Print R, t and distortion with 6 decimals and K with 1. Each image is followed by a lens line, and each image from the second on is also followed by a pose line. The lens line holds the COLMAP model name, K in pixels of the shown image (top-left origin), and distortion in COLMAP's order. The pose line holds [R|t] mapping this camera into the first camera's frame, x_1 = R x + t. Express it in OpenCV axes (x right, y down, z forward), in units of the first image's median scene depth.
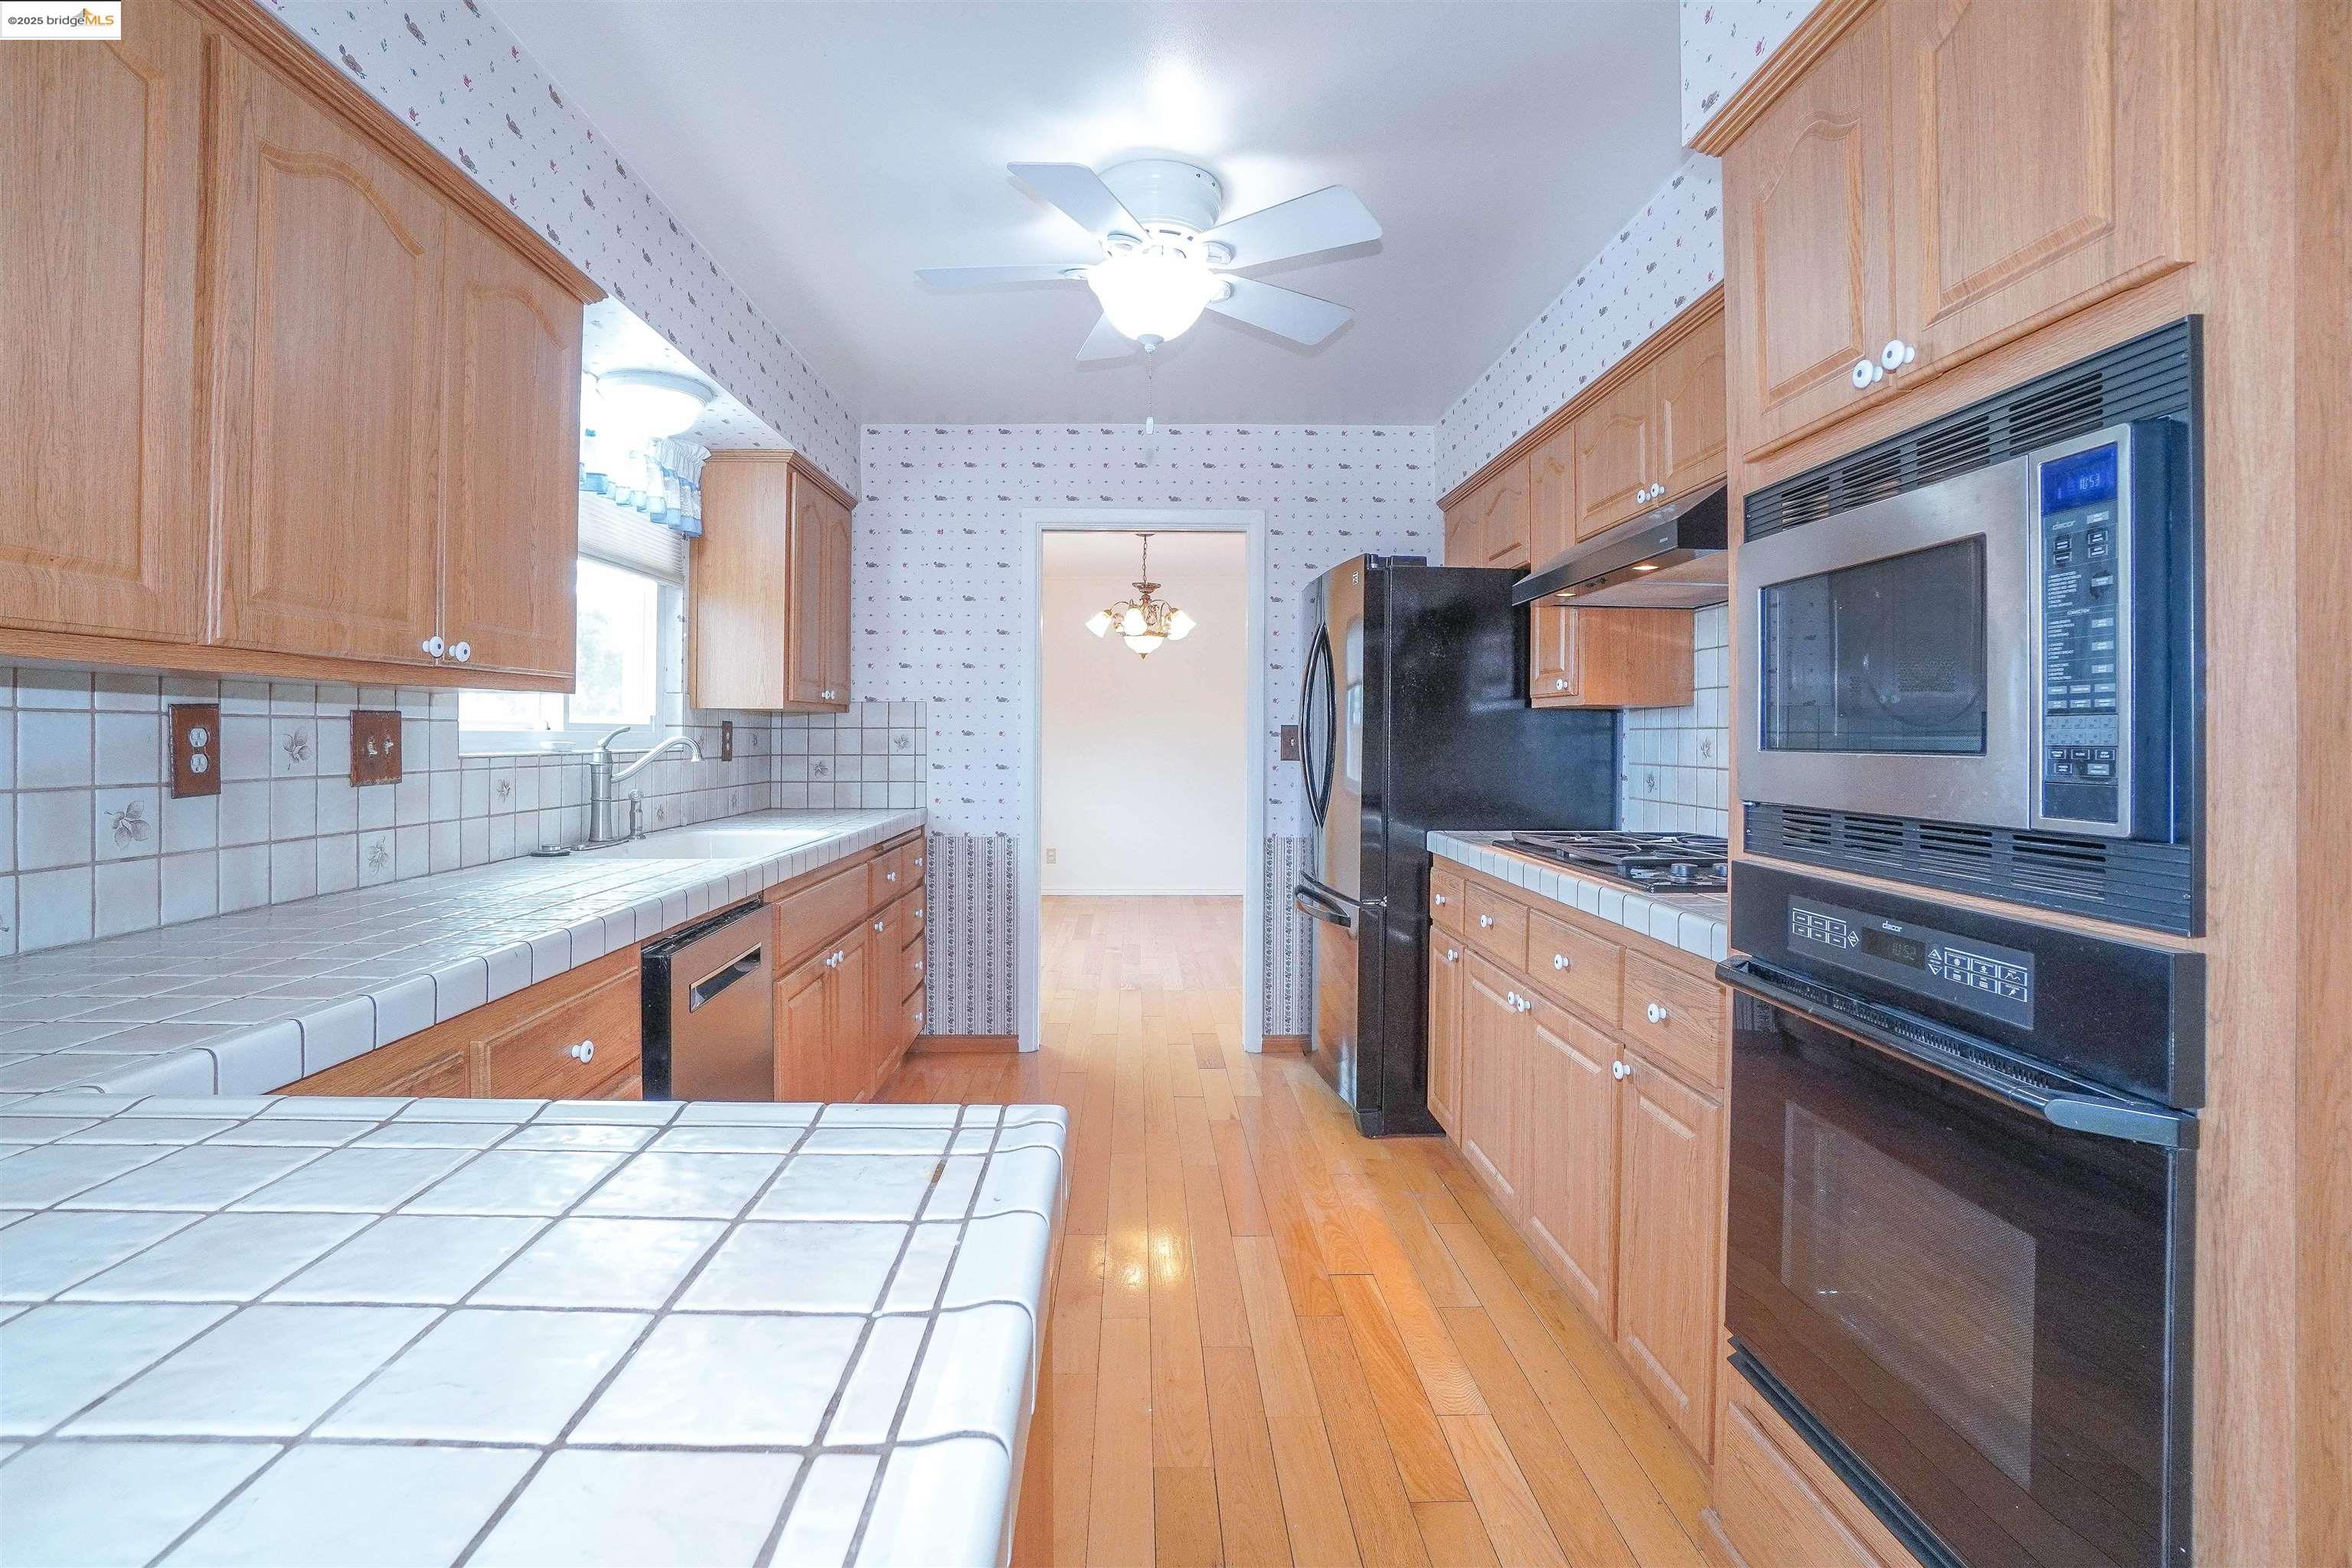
lens RADIAL K [[1122.7, 0, 1141.3], [0, 1122.7, 733.4], [0, 0, 1]] dist [-0.068552, 0.027224]
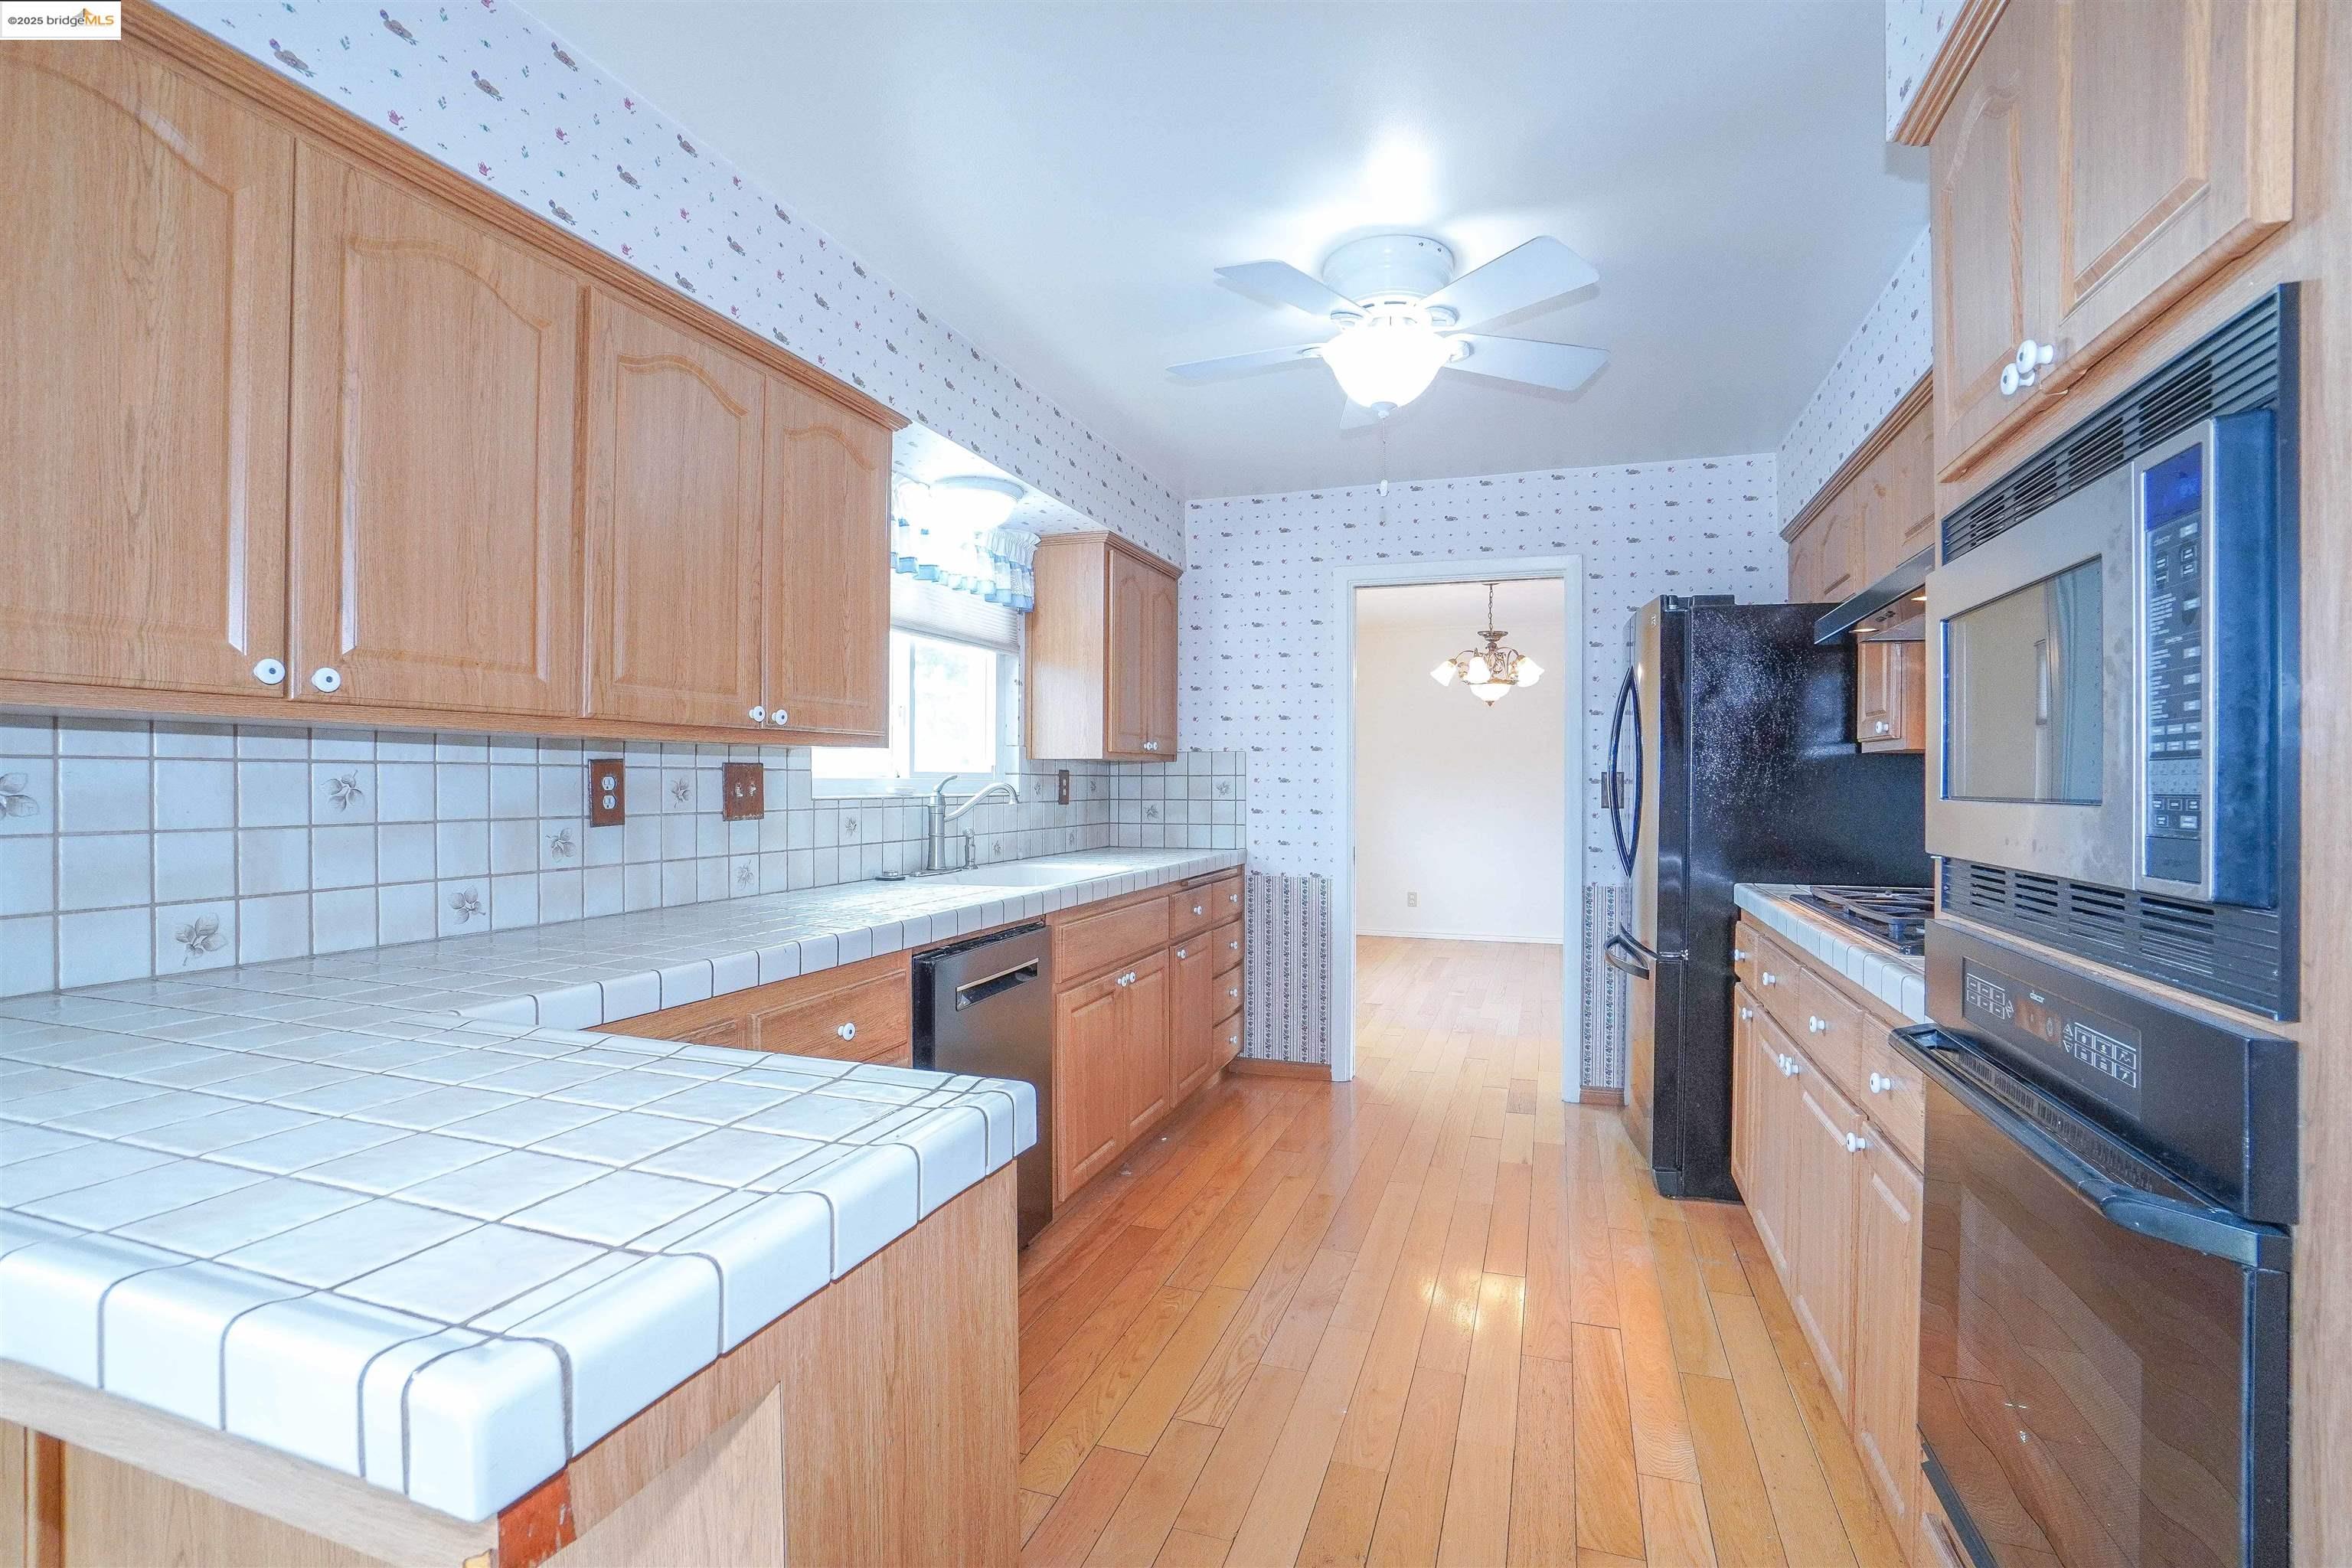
lens RADIAL K [[1084.4, 0, 1176.0], [0, 1084.4, 784.0], [0, 0, 1]] dist [-0.068152, 0.025166]
pose [[0.941285, 0.001074, -0.337611, 0.176801], [0.000079, 0.999994, 0.003400, -0.000035], [0.337612, -0.003227, 0.941280, -0.023604]]
